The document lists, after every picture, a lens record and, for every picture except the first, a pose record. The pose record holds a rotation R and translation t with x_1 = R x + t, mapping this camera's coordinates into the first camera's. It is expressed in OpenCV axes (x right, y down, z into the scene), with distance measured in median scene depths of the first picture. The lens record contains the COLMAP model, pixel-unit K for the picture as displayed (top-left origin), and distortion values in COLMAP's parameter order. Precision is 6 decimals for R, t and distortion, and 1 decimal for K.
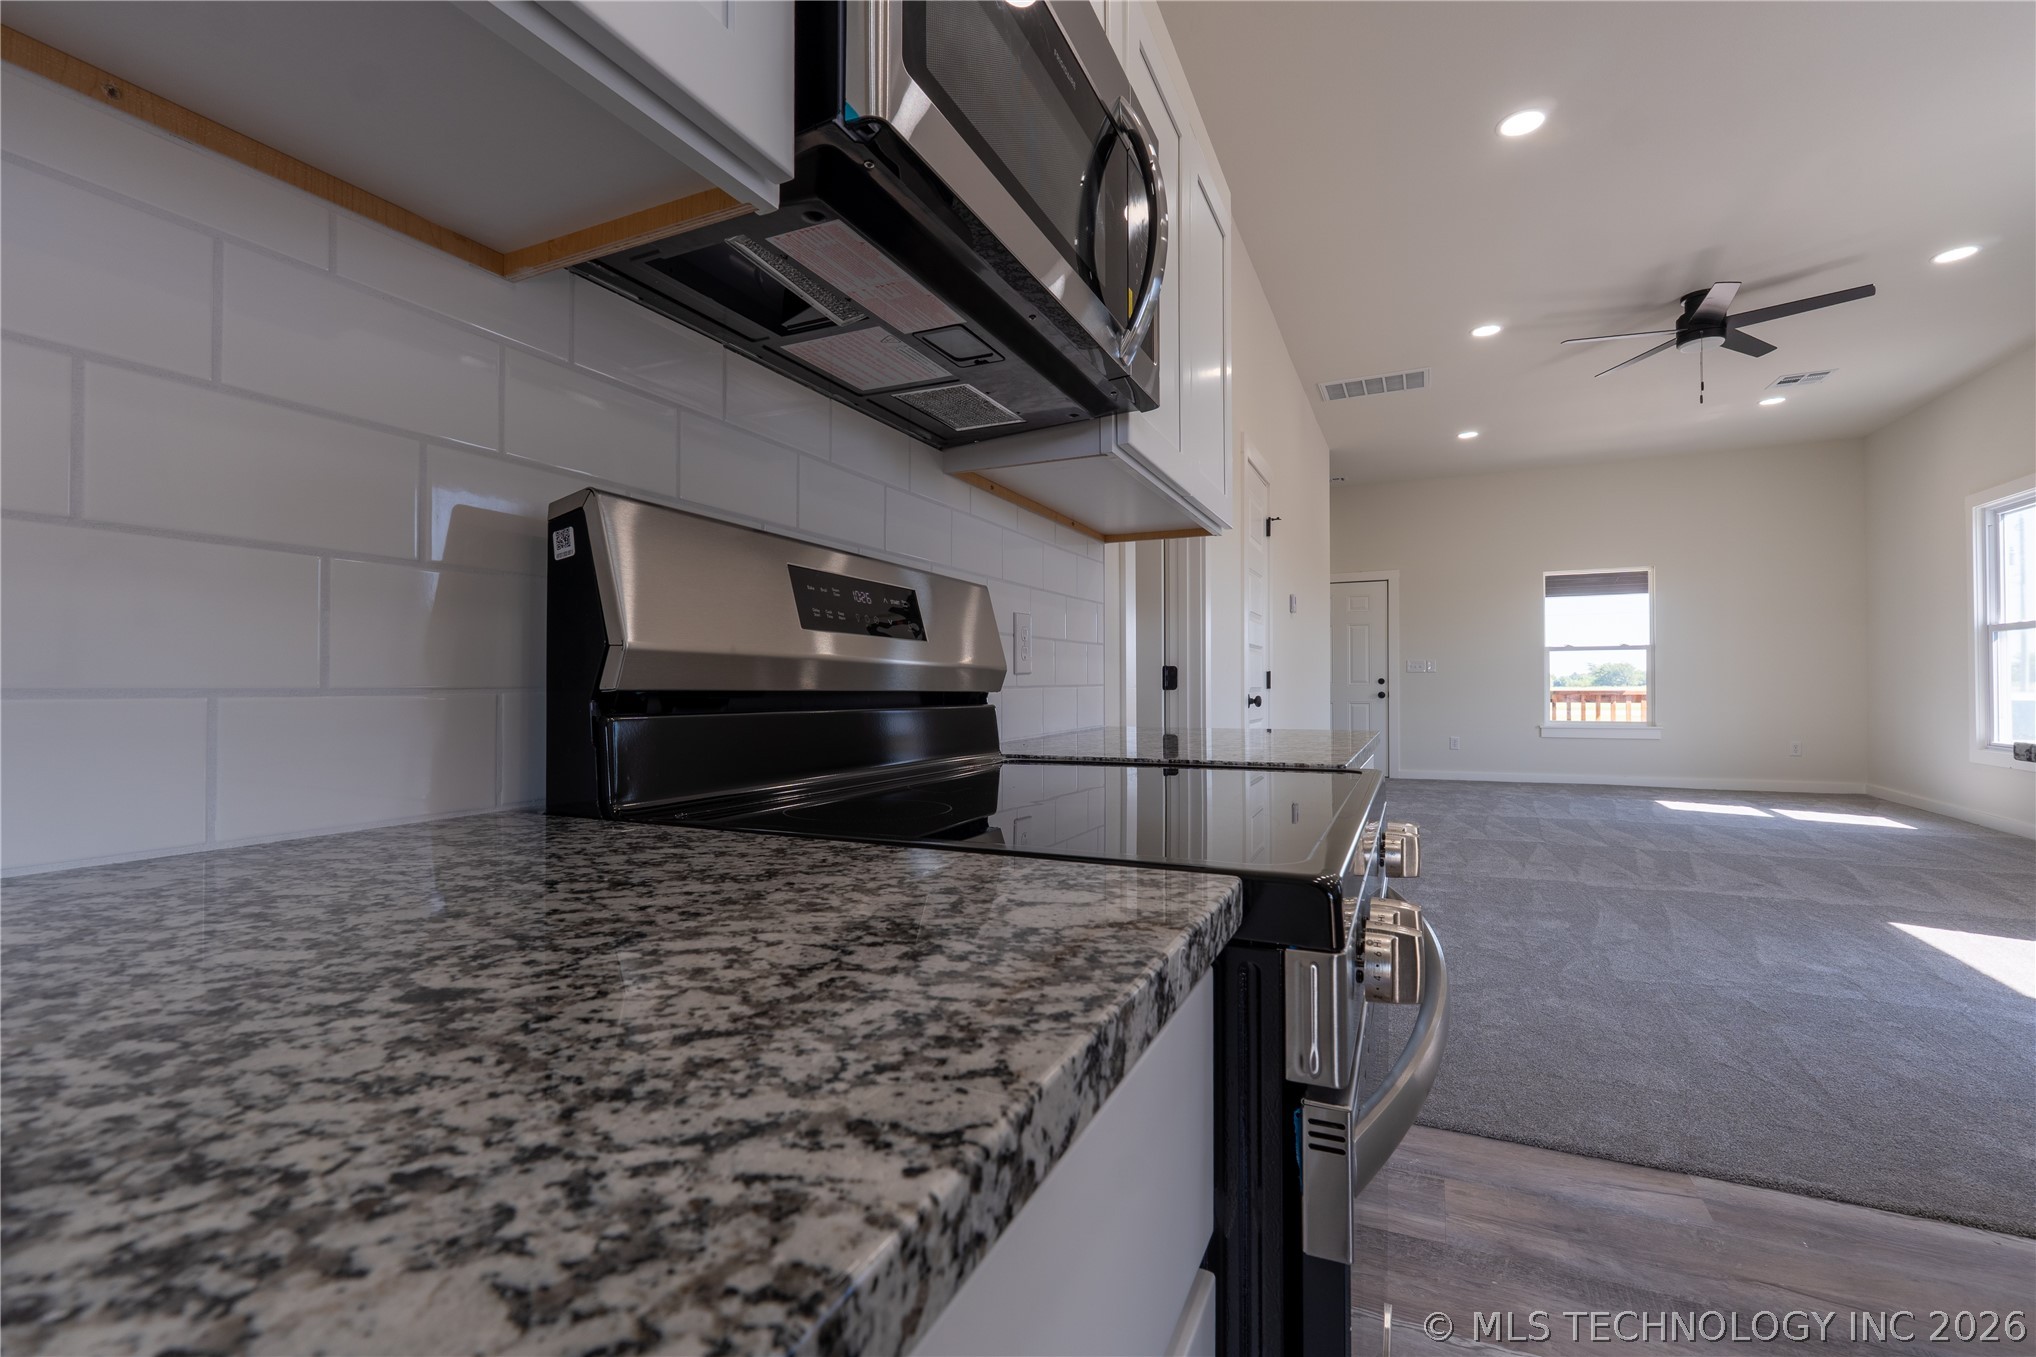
lens RADIAL K [[853.1, 0, 1023.1], [0, 853.1, 678.0], [0, 0, 1]] dist [-0.011605, -0.000911]
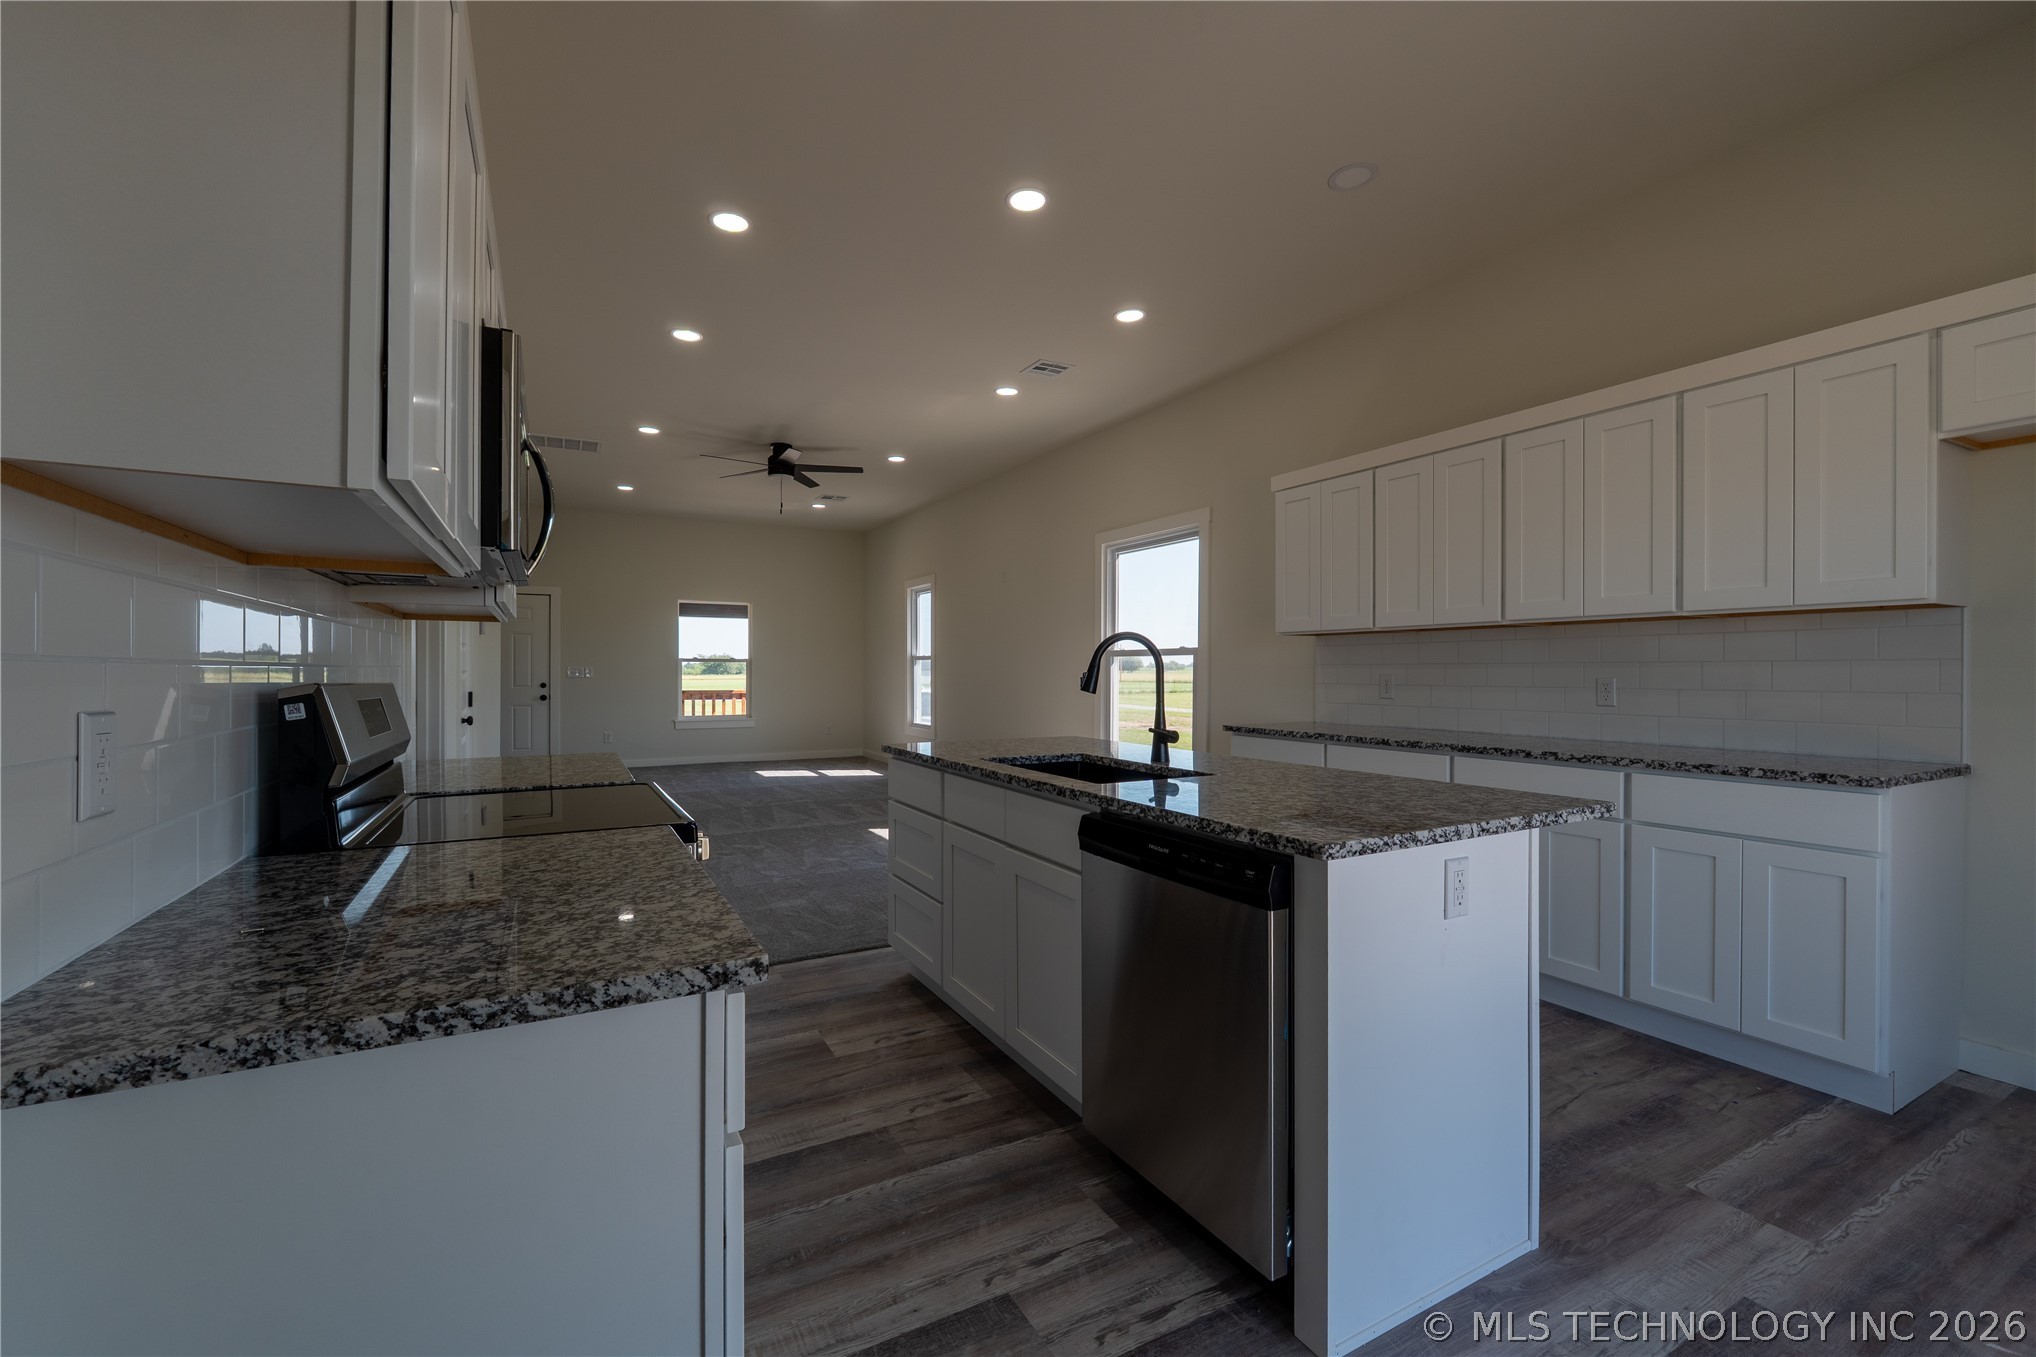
lens RADIAL K [[853.1, 0, 1001.2], [0, 853.1, 676.5], [0, 0, 1]] dist [-0.011605, -0.000911]
pose [[0.597131, -0.002964, 0.802139, -0.161674], [-0.011440, 0.999860, 0.012211, -0.040336], [-0.802062, -0.016468, 0.597013, -0.201603]]
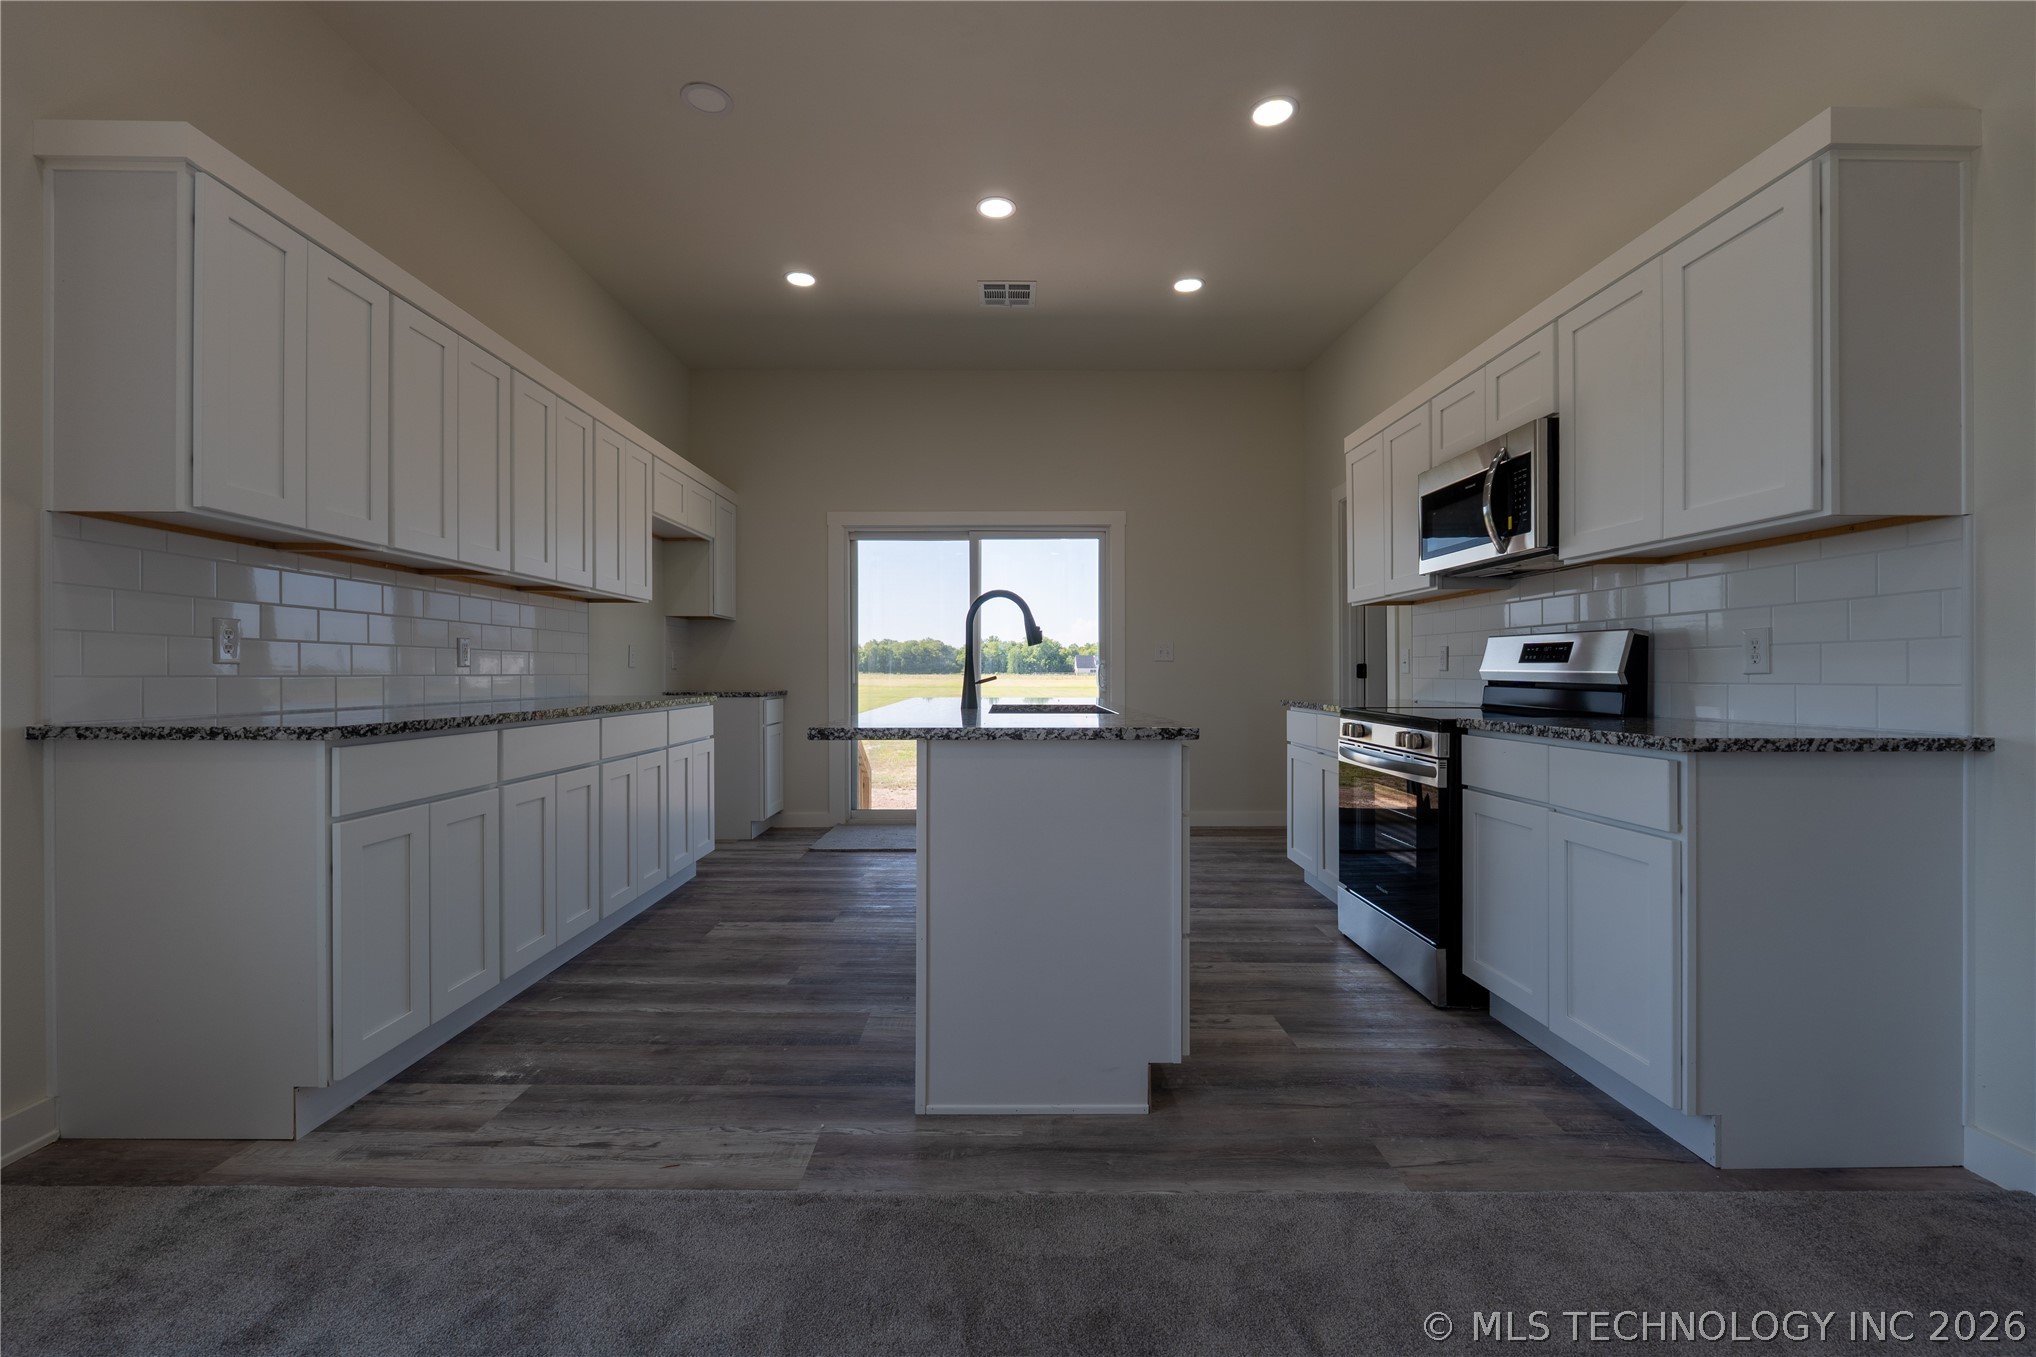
lens RADIAL K [[853.1, 0, 1004.2], [0, 853.1, 676.6], [0, 0, 1]] dist [-0.011605, -0.000911]
pose [[-0.899141, 0.000843, -0.437657, 0.598348], [0.005836, 0.999932, -0.010063, 0.003278], [0.437619, -0.011603, -0.899085, 0.615131]]
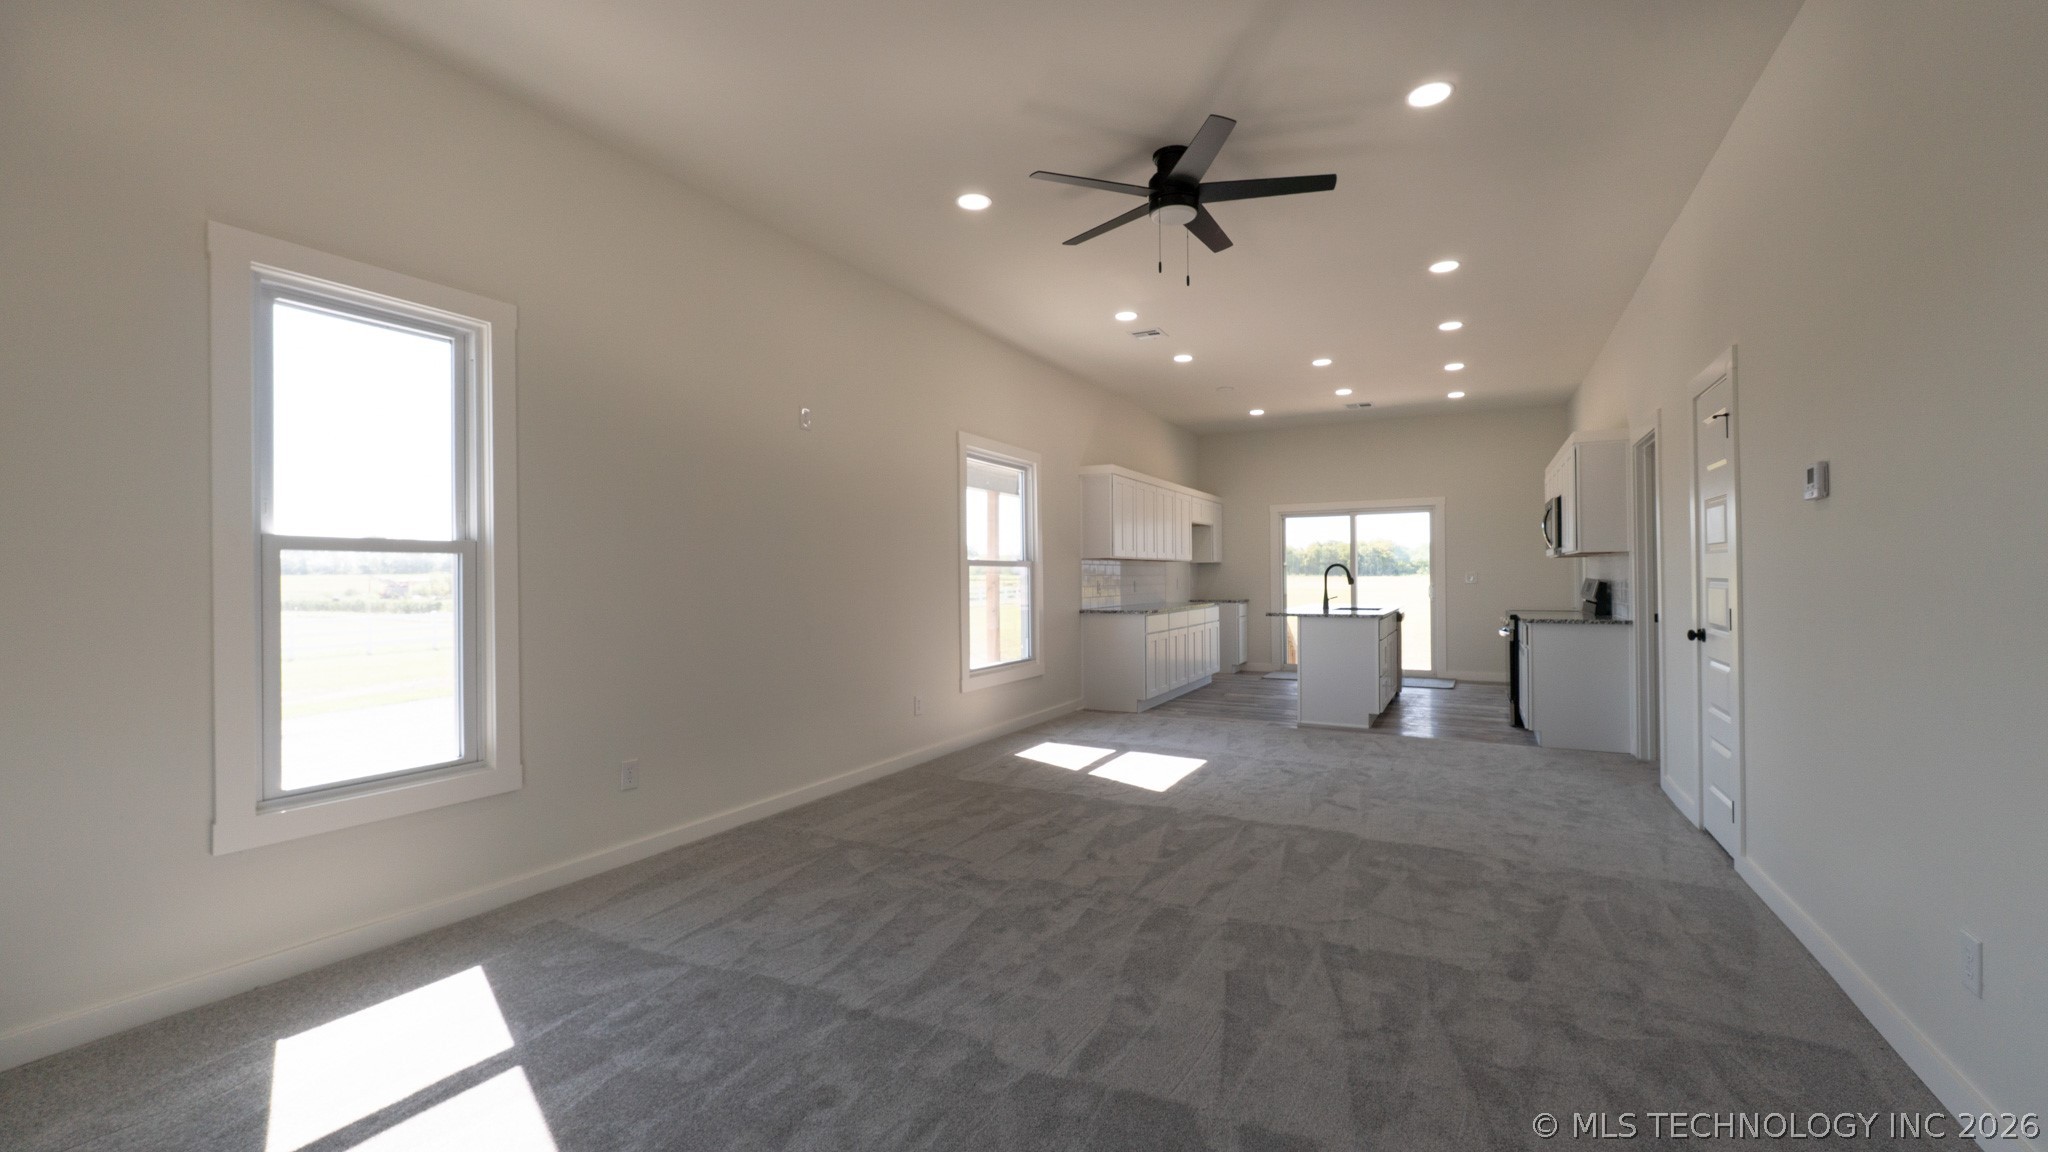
lens RADIAL K [[861.5, 0, 1020.4], [0, 861.5, 582.1], [0, 0, 1]] dist [0.000367, 0.000013]
pose [[-0.999463, 0.006360, 0.032133, 0.884395], [0.006060, 0.999937, -0.009442, -0.018810], [-0.032191, -0.009242, -0.999439, 1.730173]]
